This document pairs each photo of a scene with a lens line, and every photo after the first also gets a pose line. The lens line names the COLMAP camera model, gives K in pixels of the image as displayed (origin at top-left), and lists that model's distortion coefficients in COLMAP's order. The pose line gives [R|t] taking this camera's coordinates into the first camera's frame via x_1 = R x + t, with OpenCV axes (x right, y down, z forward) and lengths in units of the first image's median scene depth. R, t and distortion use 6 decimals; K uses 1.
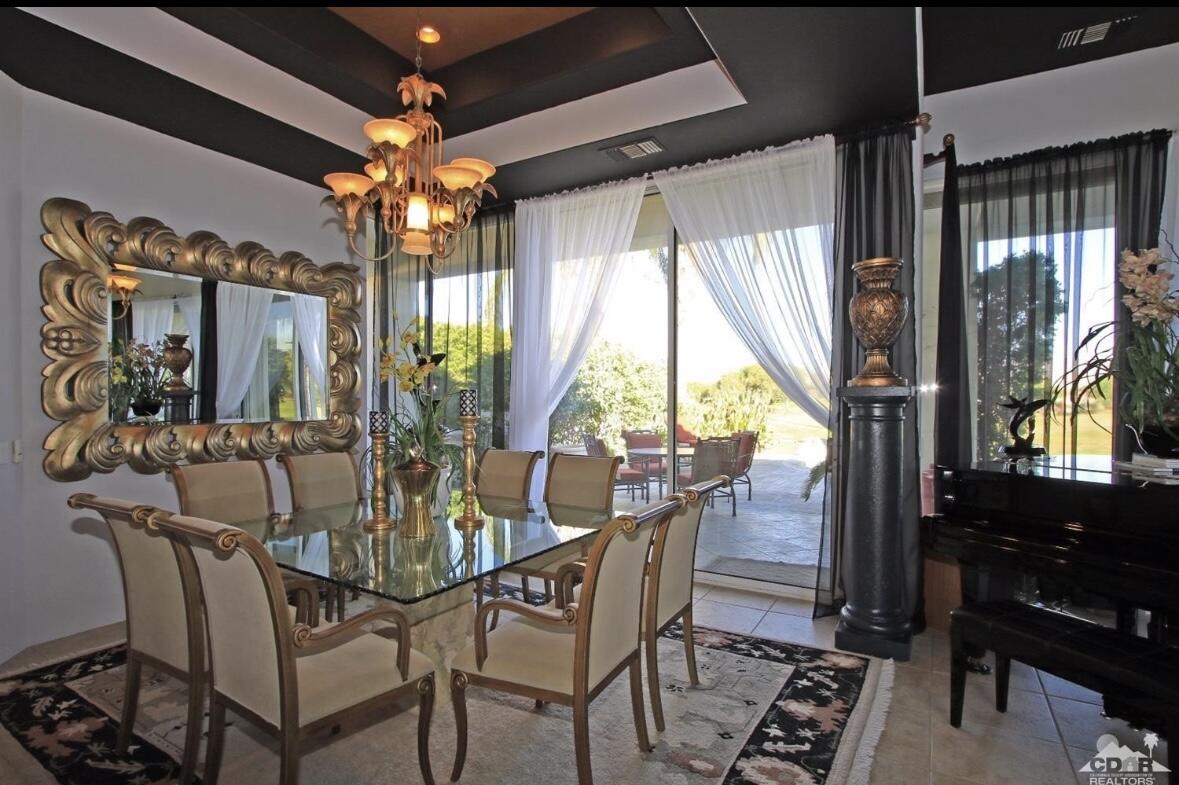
lens RADIAL K [[581.1, 0, 589.5], [0, 581.1, 392.5], [0, 0, 1]] dist [-0.002713, -0.000313]
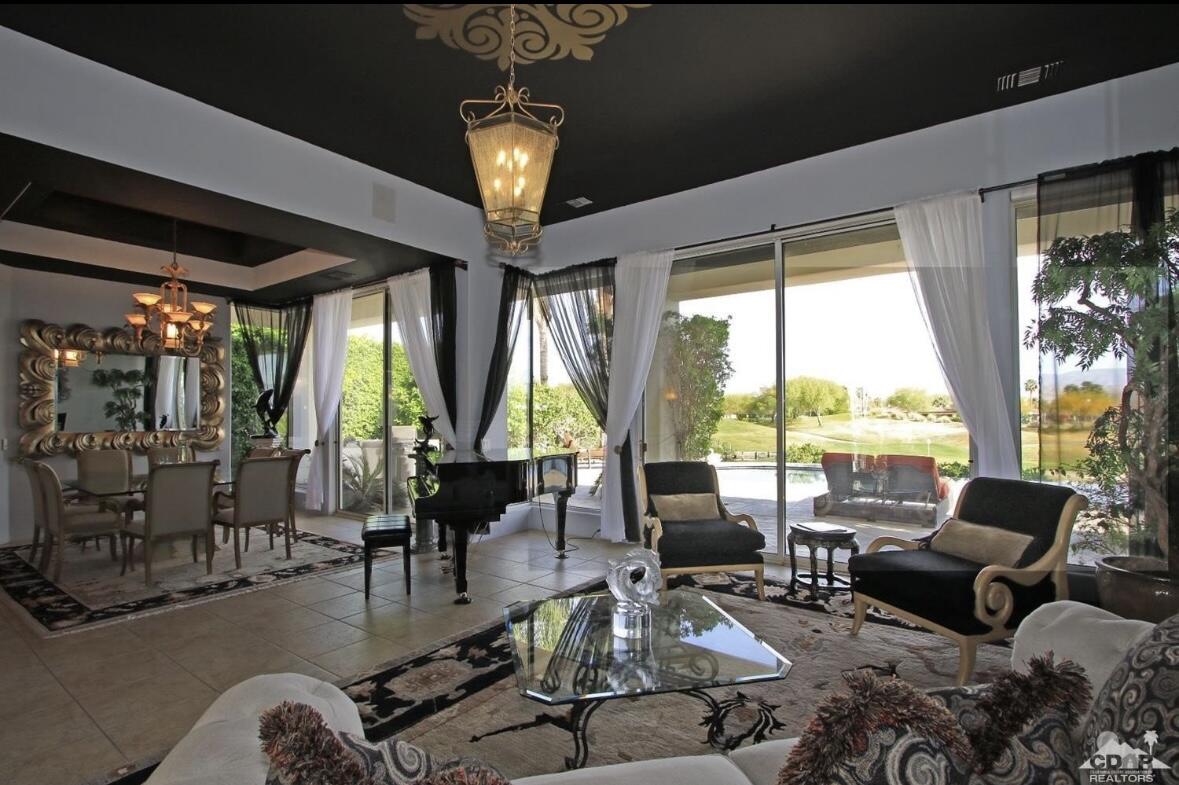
lens RADIAL K [[562.6, 0, 588.6], [0, 562.6, 405.3], [0, 0, 1]] dist [-0.013862, -0.000663]
pose [[0.995946, -0.004531, -0.089842, 1.169249], [0.003419, 0.999916, -0.012527, -0.004811], [0.089891, 0.012169, 0.995877, -0.724529]]
